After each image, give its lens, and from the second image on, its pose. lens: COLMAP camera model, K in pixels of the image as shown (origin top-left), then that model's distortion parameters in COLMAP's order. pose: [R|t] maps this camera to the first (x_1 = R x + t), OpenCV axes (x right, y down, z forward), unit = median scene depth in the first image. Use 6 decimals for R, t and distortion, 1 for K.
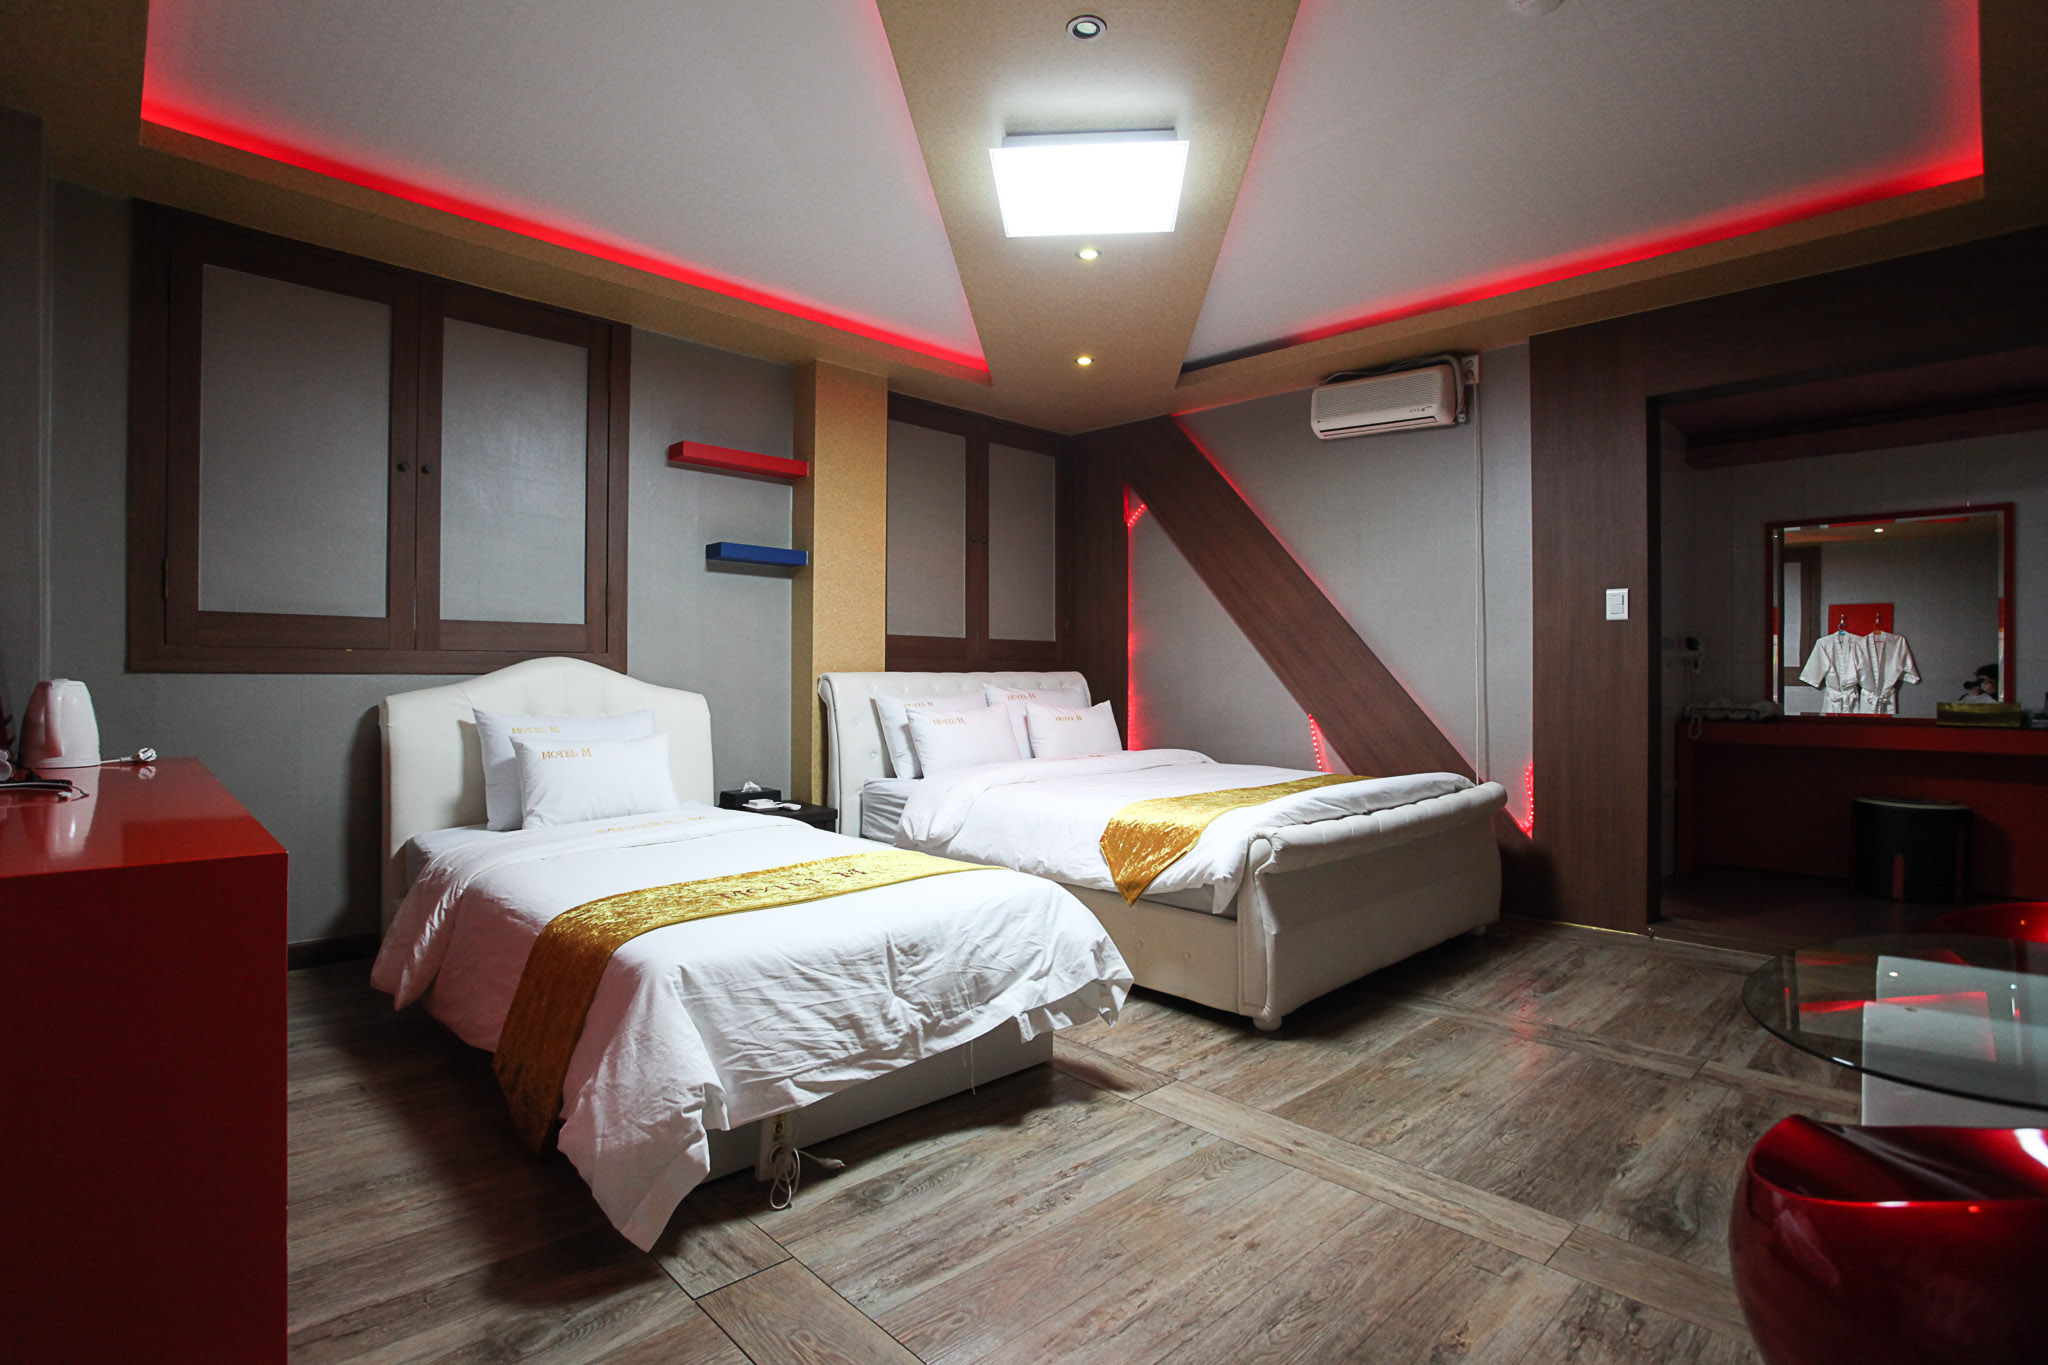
lens RADIAL K [[1012.0, 0, 1024.0], [0, 1012.0, 682.5], [0, 0, 1]] dist [-0.038722, 0.000033]
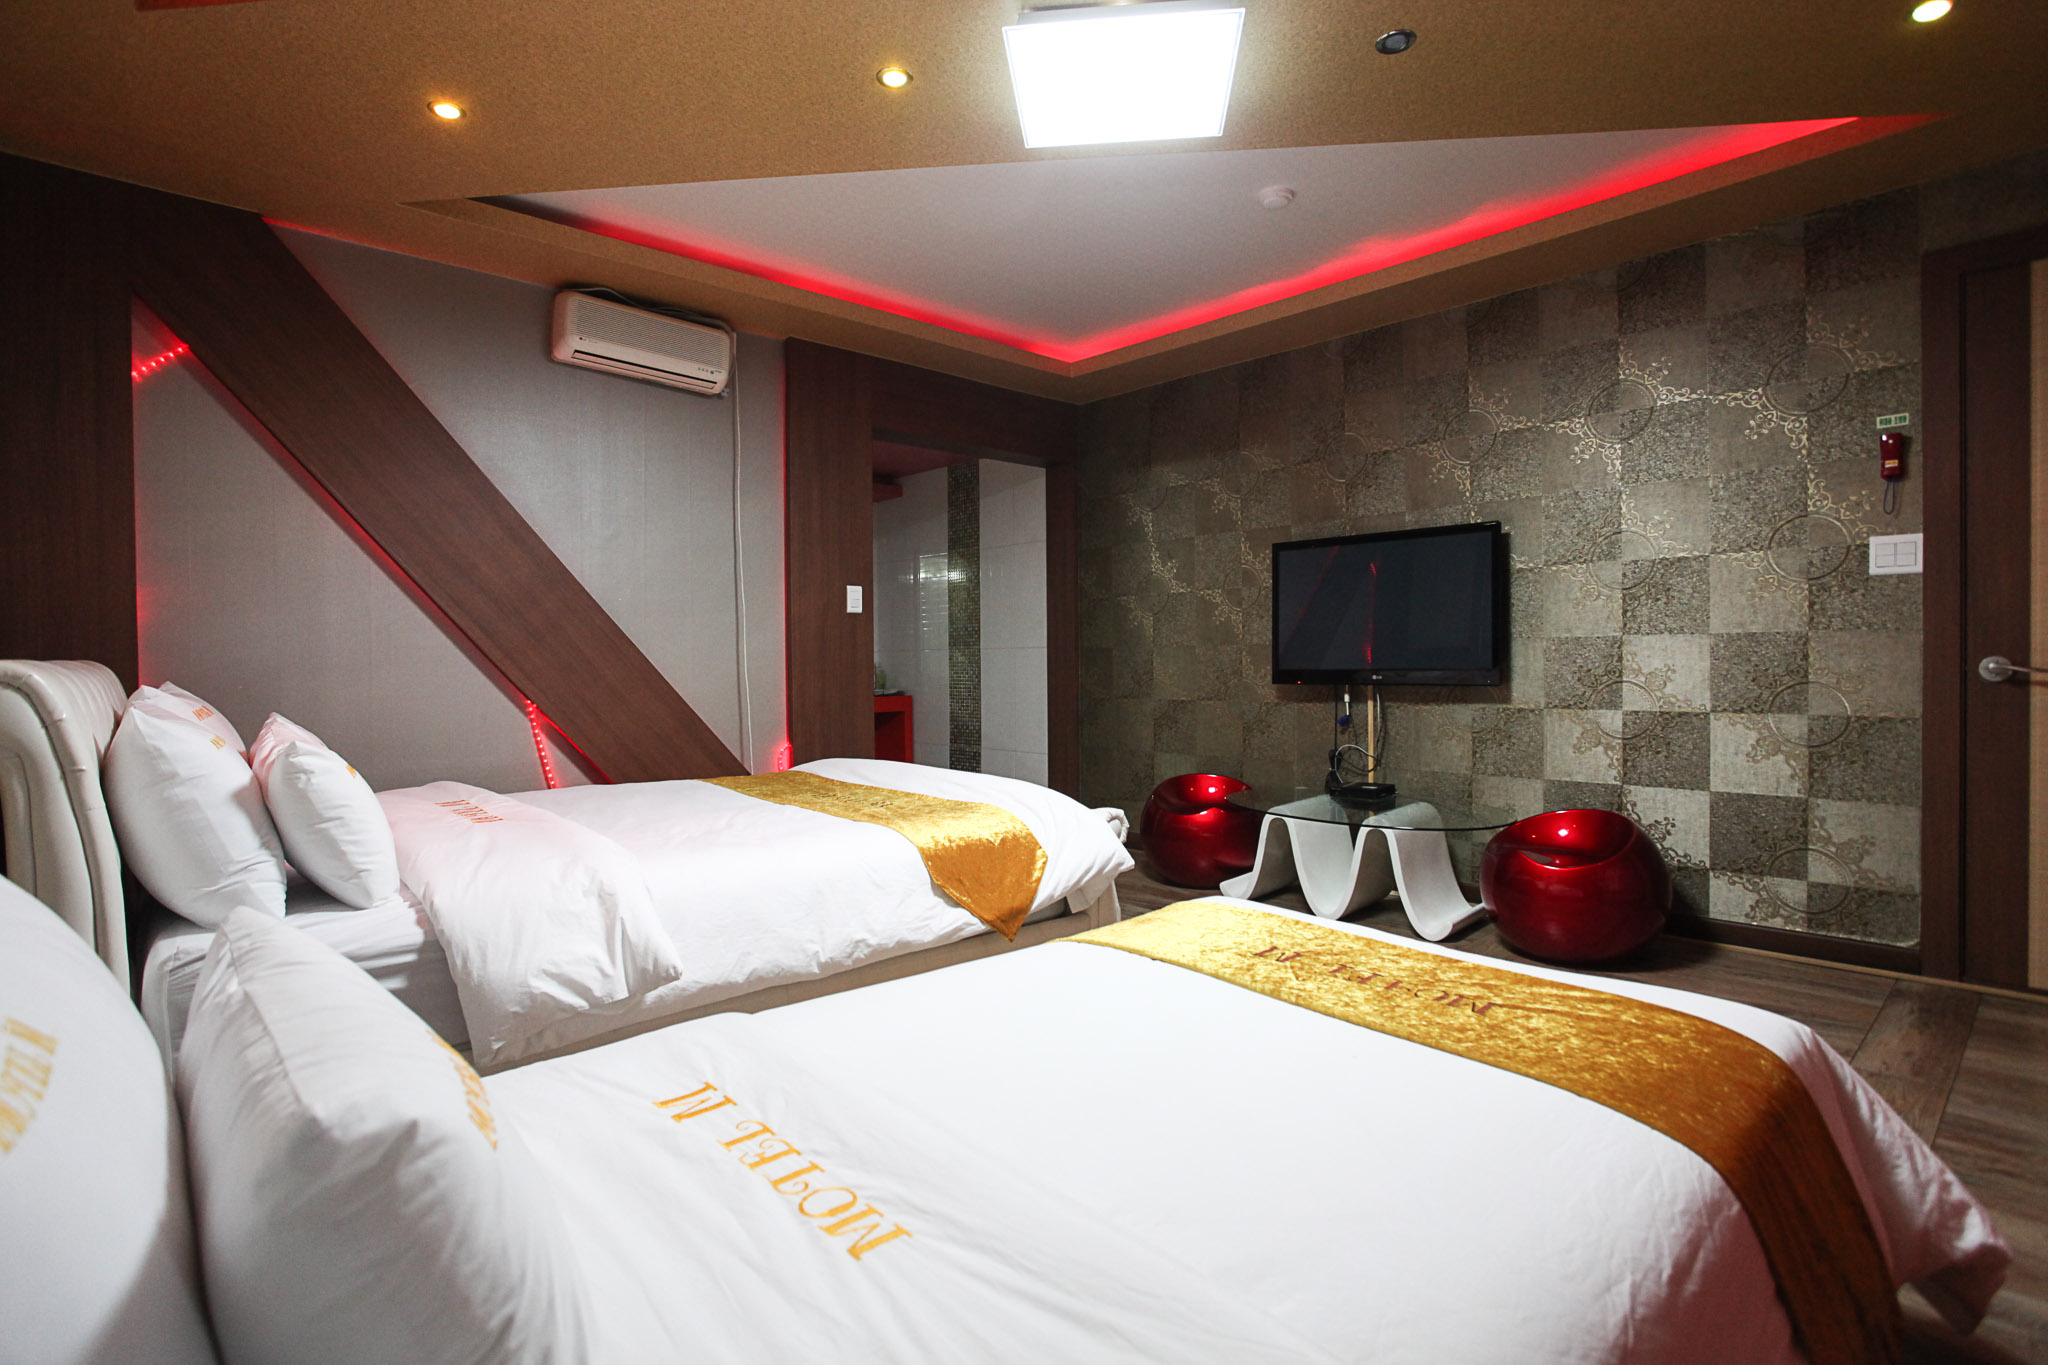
lens RADIAL K [[994.6, 0, 1011.8], [0, 994.6, 675.6], [0, 0, 1]] dist [-0.071606, 0.030347]
pose [[0.029731, -0.016012, 0.999430, -0.808474], [0.016861, 0.999737, 0.015515, -0.006341], [-0.999416, 0.016390, 0.029993, 1.139775]]
